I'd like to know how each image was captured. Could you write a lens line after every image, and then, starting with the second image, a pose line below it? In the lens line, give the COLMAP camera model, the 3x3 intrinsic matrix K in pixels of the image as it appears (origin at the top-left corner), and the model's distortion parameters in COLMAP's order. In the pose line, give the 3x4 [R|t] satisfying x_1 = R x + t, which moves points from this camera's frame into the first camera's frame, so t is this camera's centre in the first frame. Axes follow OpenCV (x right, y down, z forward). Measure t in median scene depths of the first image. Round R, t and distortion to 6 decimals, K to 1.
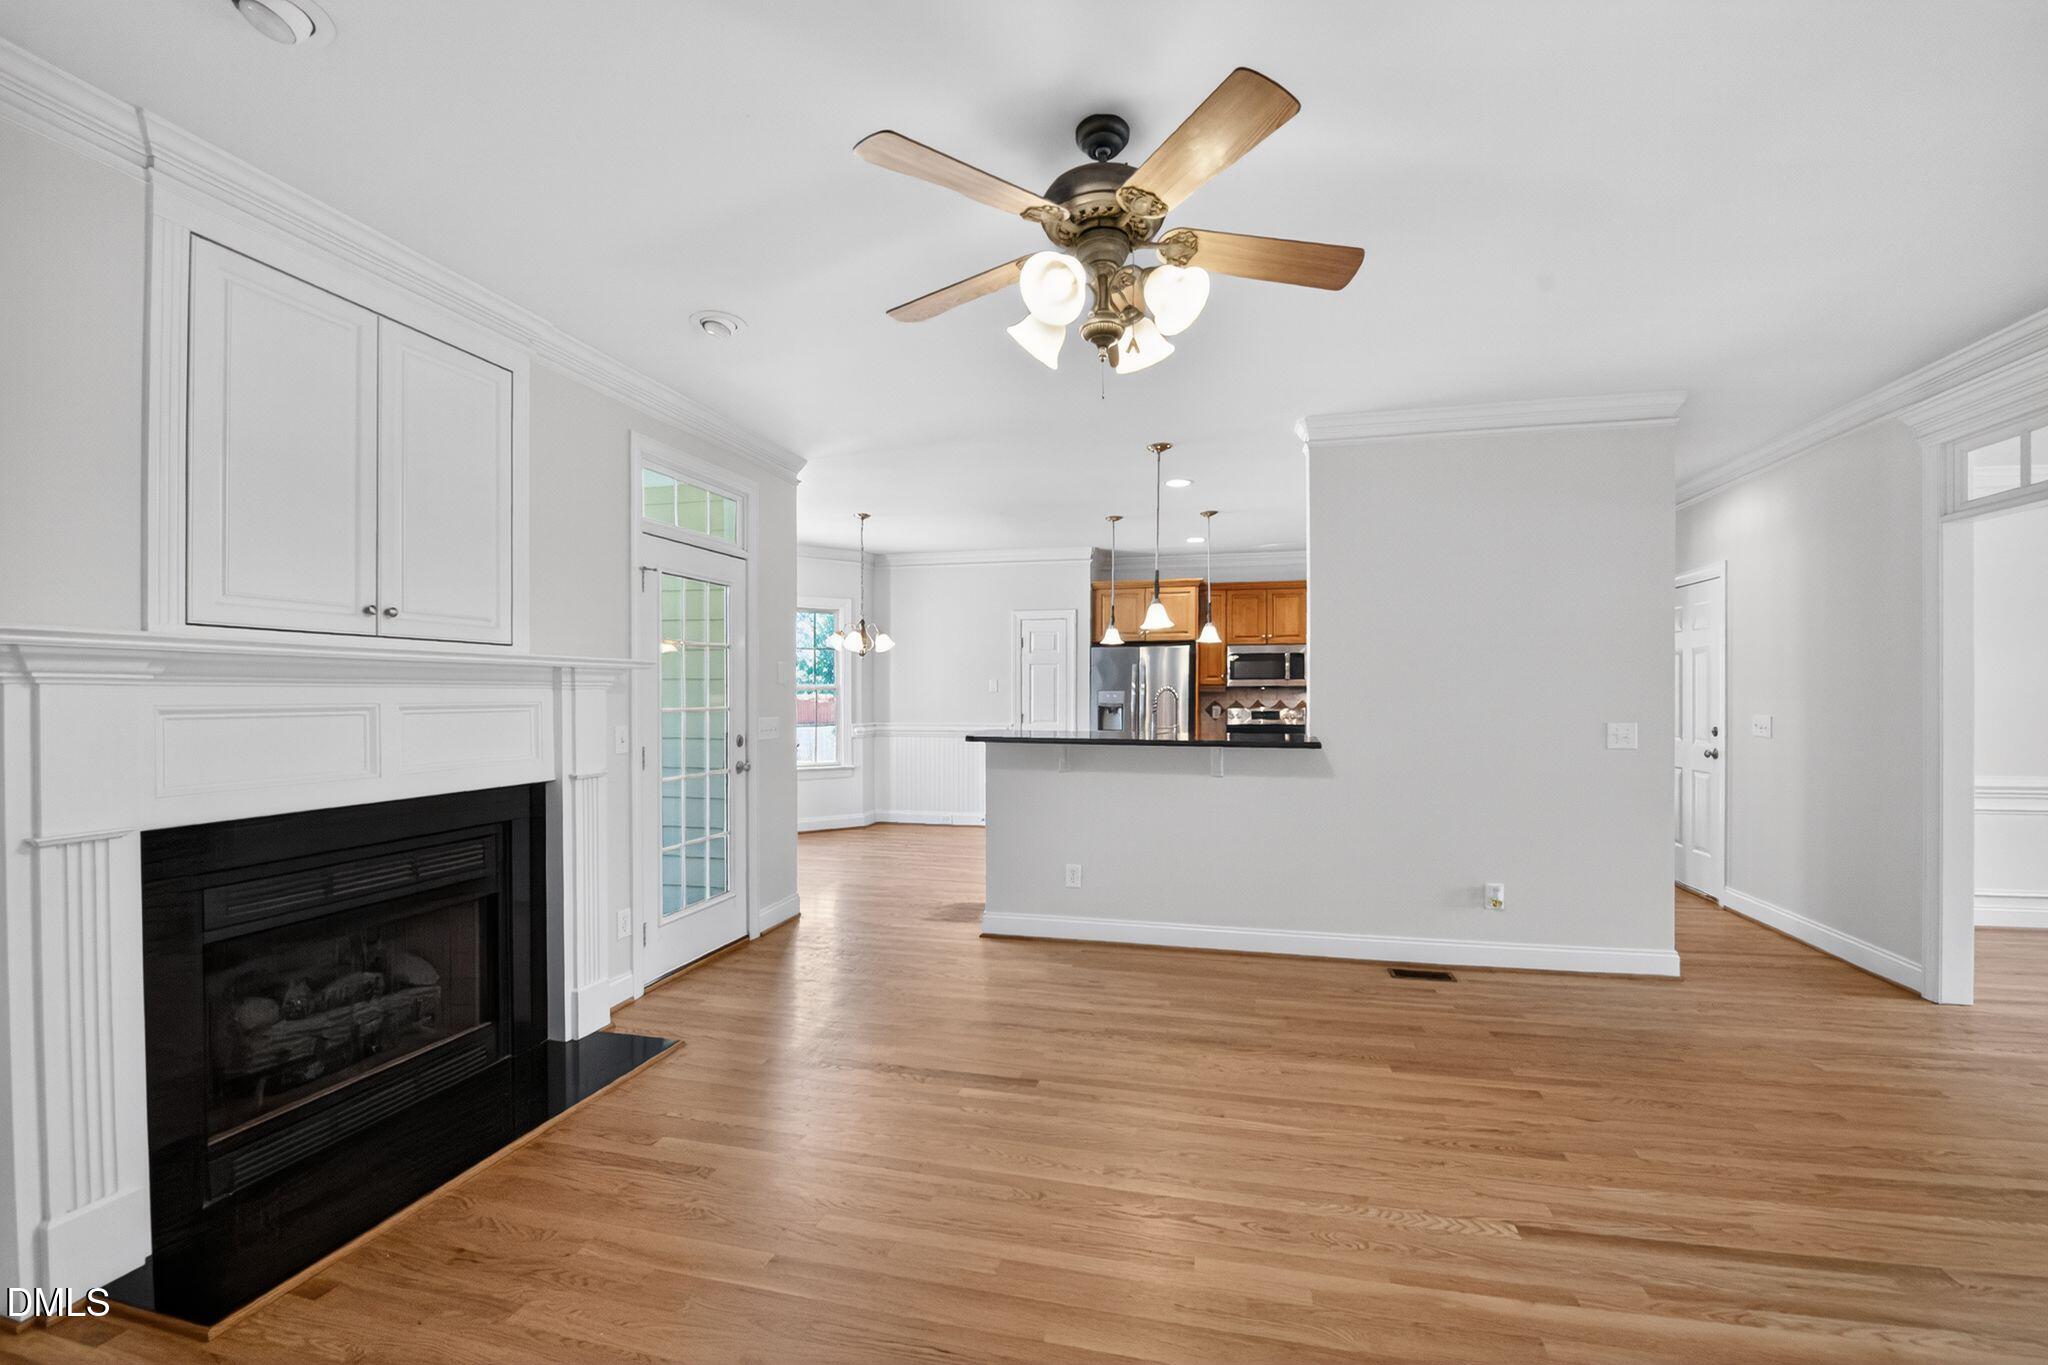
lens RADIAL K [[852.2, 0, 1027.0], [0, 852.2, 691.2], [0, 0, 1]] dist [-0.018642, -0.000706]
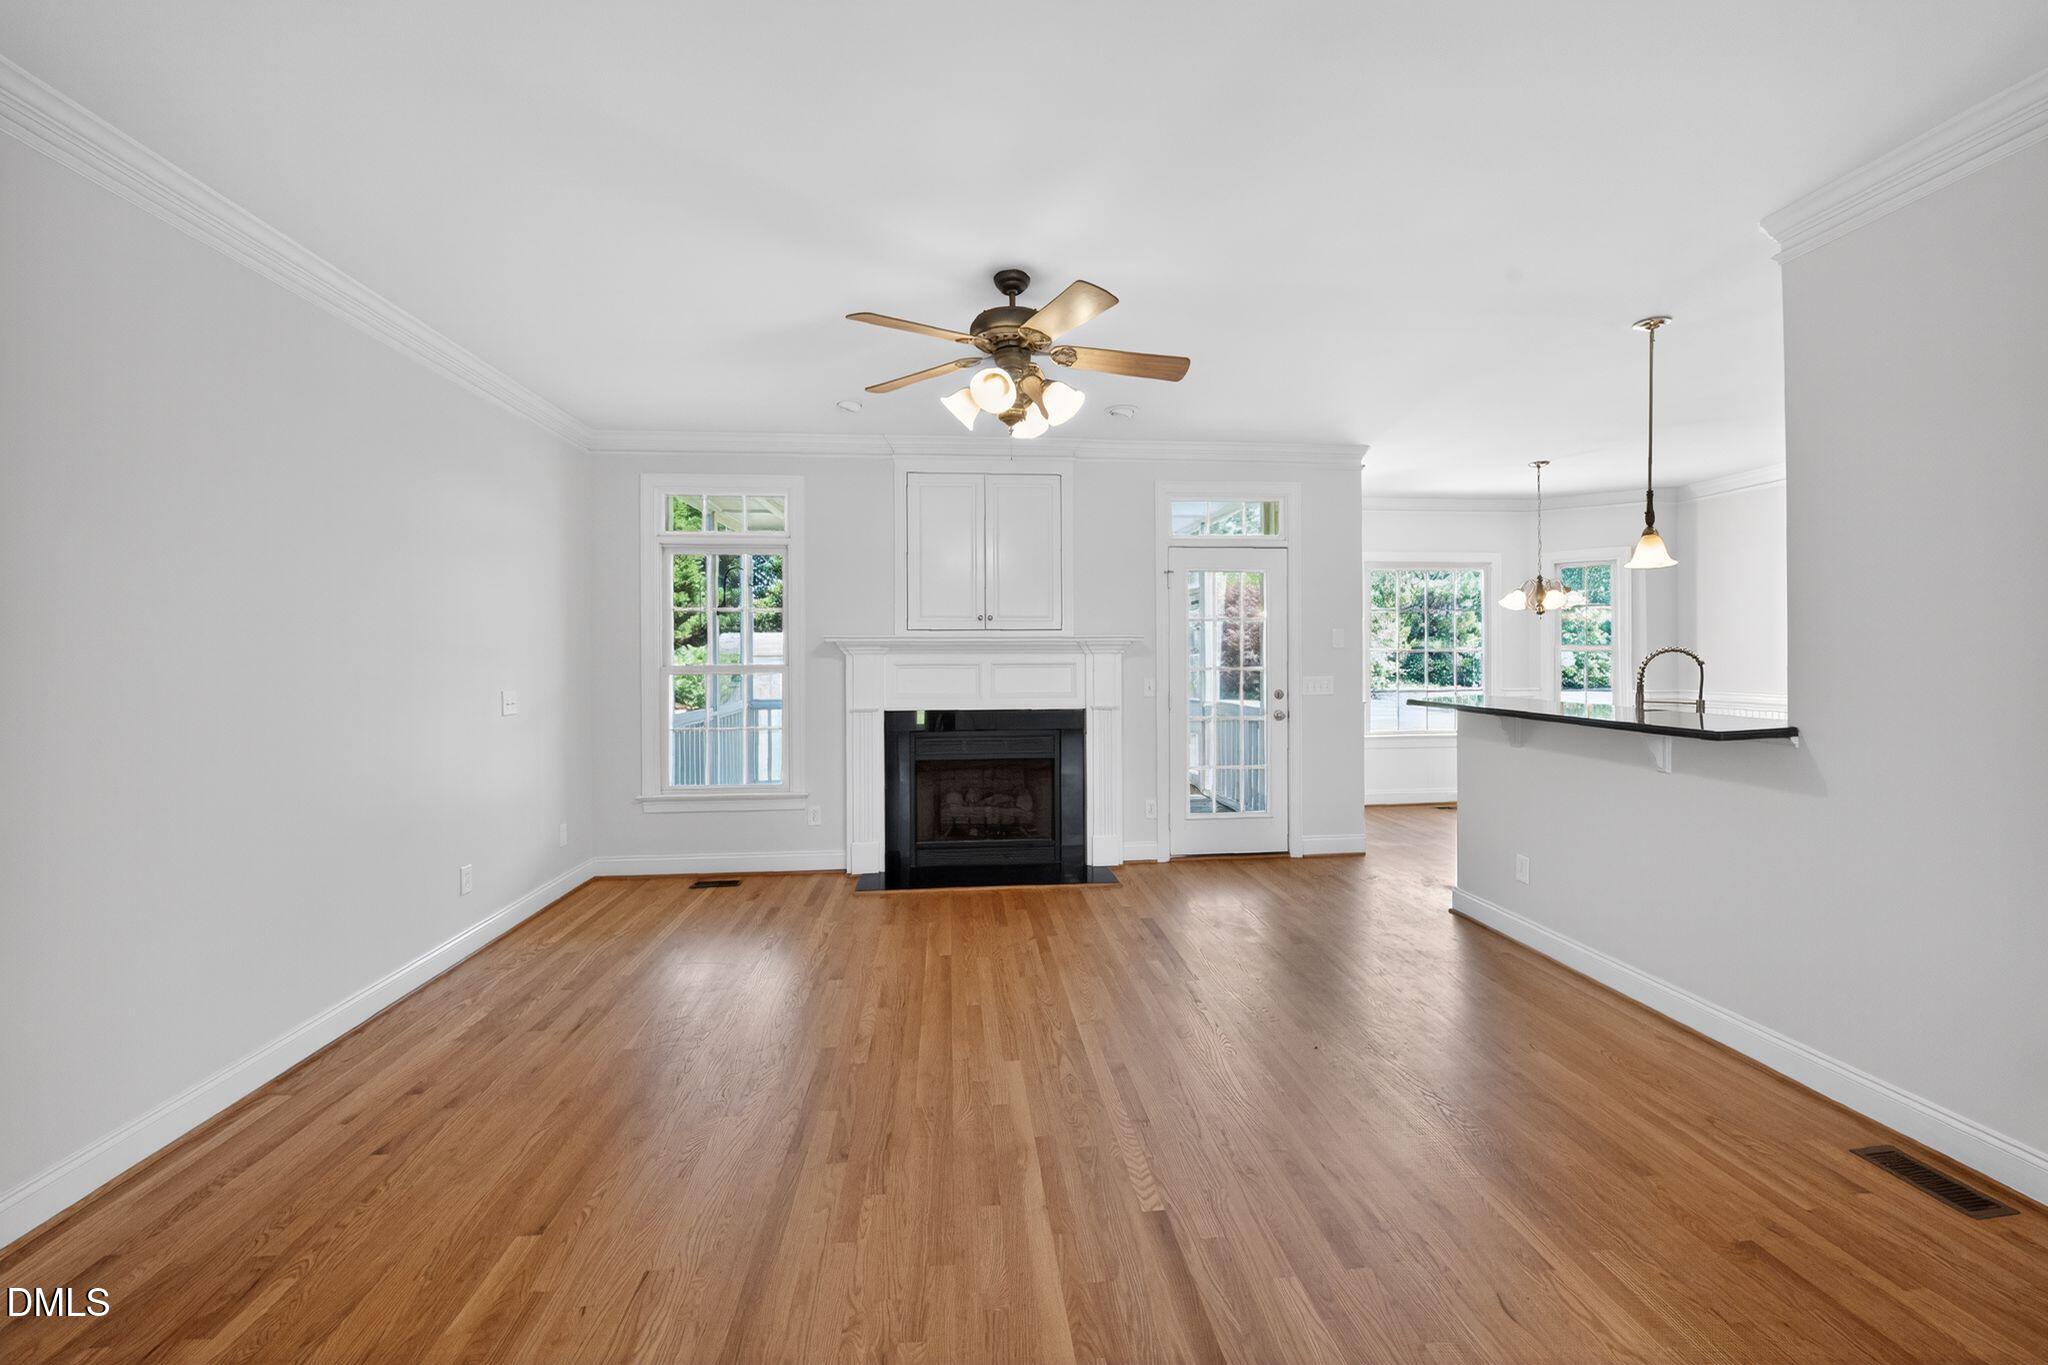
lens RADIAL K [[812.3, 0, 1023.0], [0, 812.3, 672.7], [0, 0, 1]] dist [-0.019357, -0.000466]
pose [[0.318505, 0.019531, -0.947720, 0.967122], [0.007726, 0.999701, 0.023198, -0.005527], [0.947890, -0.014711, 0.318259, 0.385376]]
